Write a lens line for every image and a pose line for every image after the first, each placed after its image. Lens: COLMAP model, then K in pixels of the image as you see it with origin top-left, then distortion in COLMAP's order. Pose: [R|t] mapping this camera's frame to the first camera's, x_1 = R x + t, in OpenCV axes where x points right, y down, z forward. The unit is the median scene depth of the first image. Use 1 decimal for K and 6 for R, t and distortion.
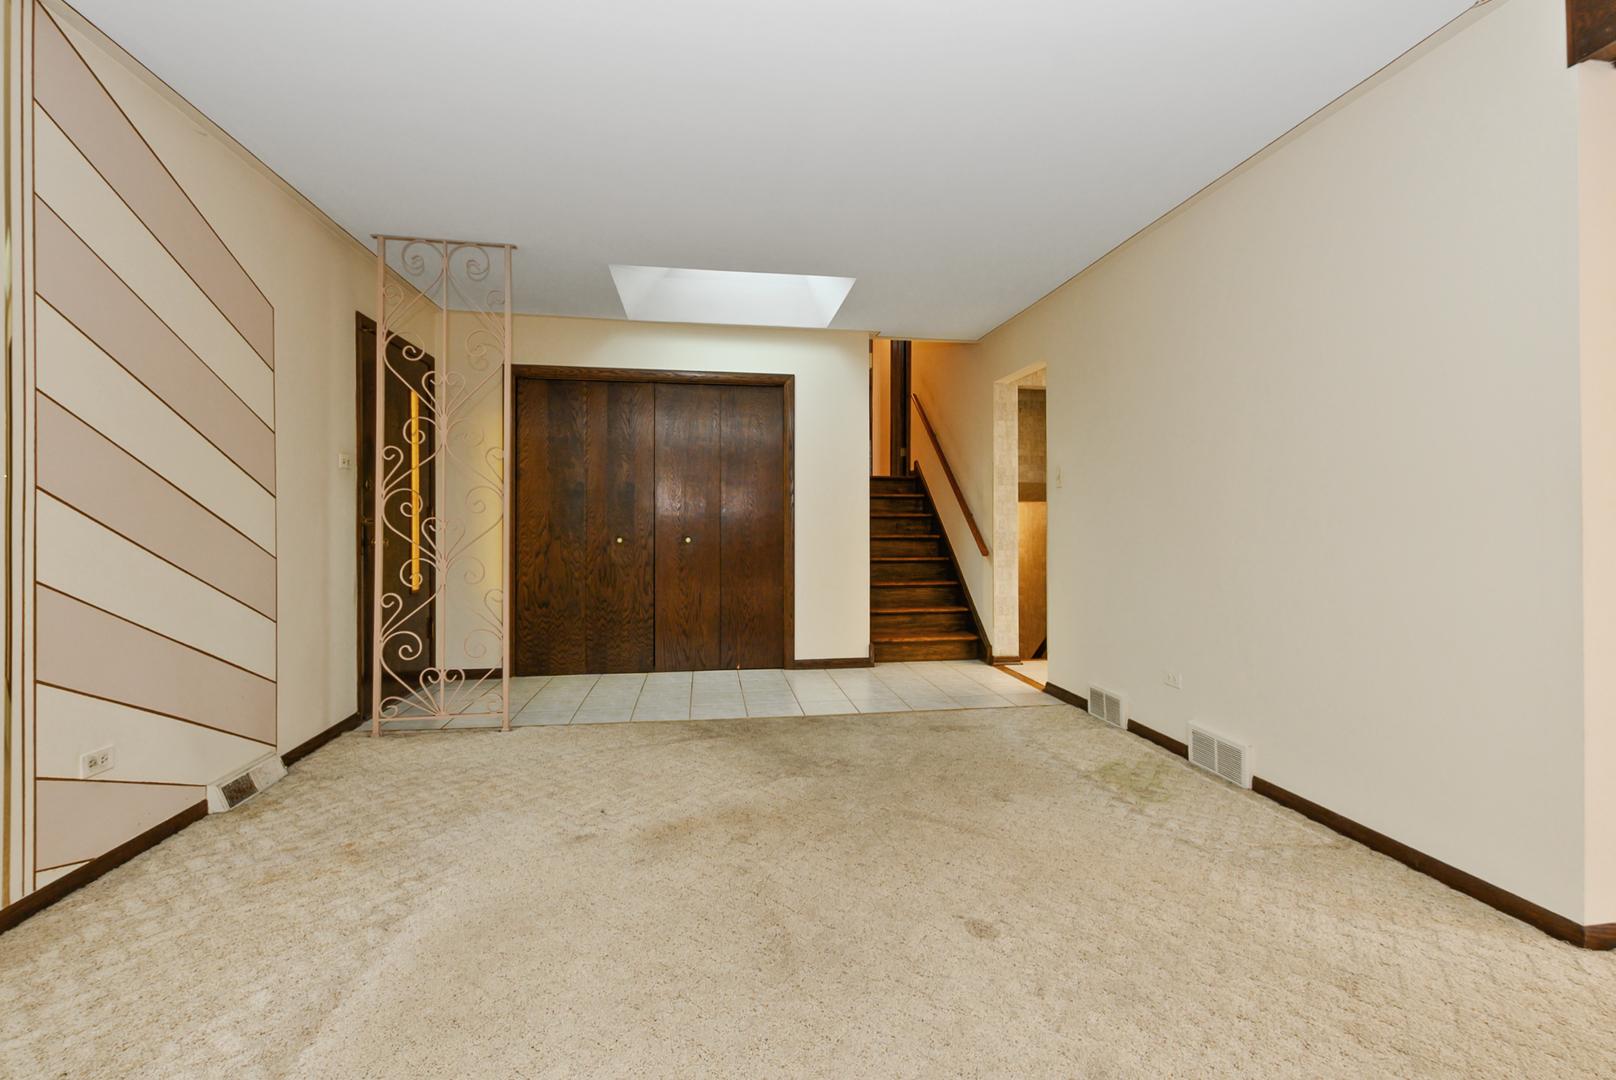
lens RADIAL K [[721.7, 0, 820.5], [0, 721.7, 519.9], [0, 0, 1]] dist [0.013816, -0.005369]
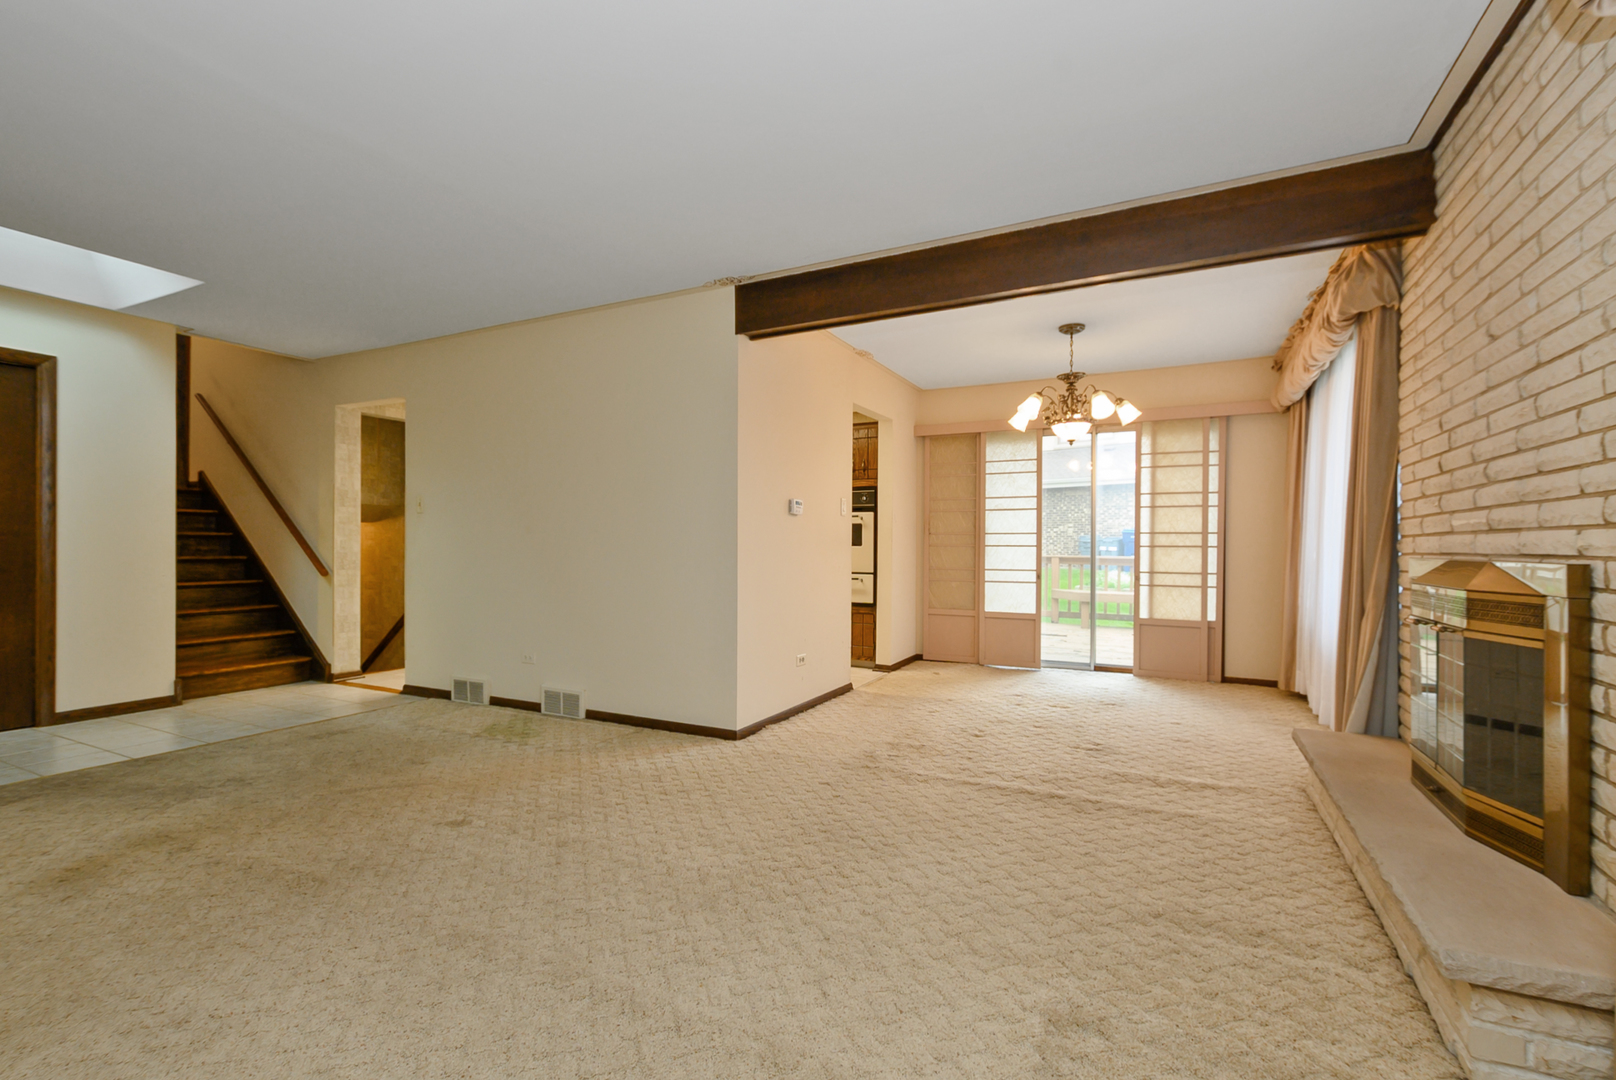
lens RADIAL K [[713.1, 0, 820.1], [0, 713.1, 544.1], [0, 0, 1]] dist [0.000833, 0.000019]
pose [[0.582571, 0.003866, 0.812771, -0.216366], [-0.009377, 0.999954, 0.001965, -0.003812], [-0.812726, -0.008766, 0.582580, -0.176532]]
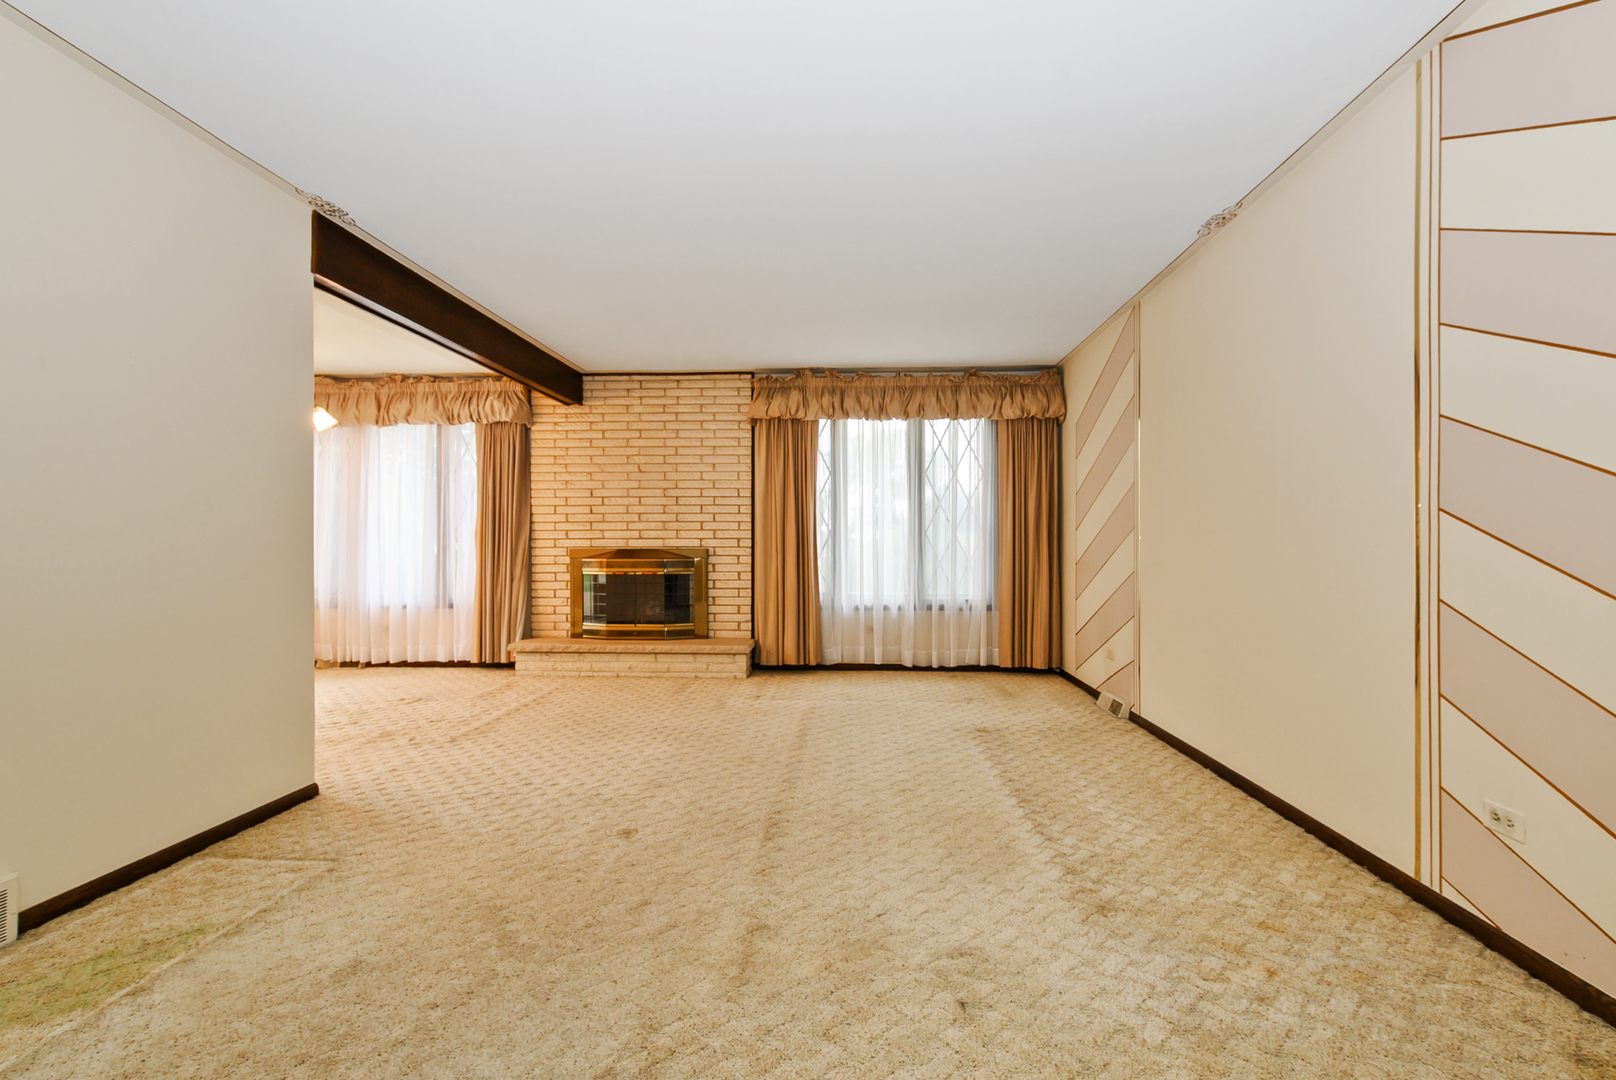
lens RADIAL K [[713.1, 0, 820.1], [0, 713.1, 544.1], [0, 0, 1]] dist [0.000833, 0.000019]
pose [[-0.978956, 0.002574, 0.204055, -0.177696], [0.000846, 0.999963, -0.008552, 0.005718], [-0.204069, -0.008199, -0.978922, 0.940391]]
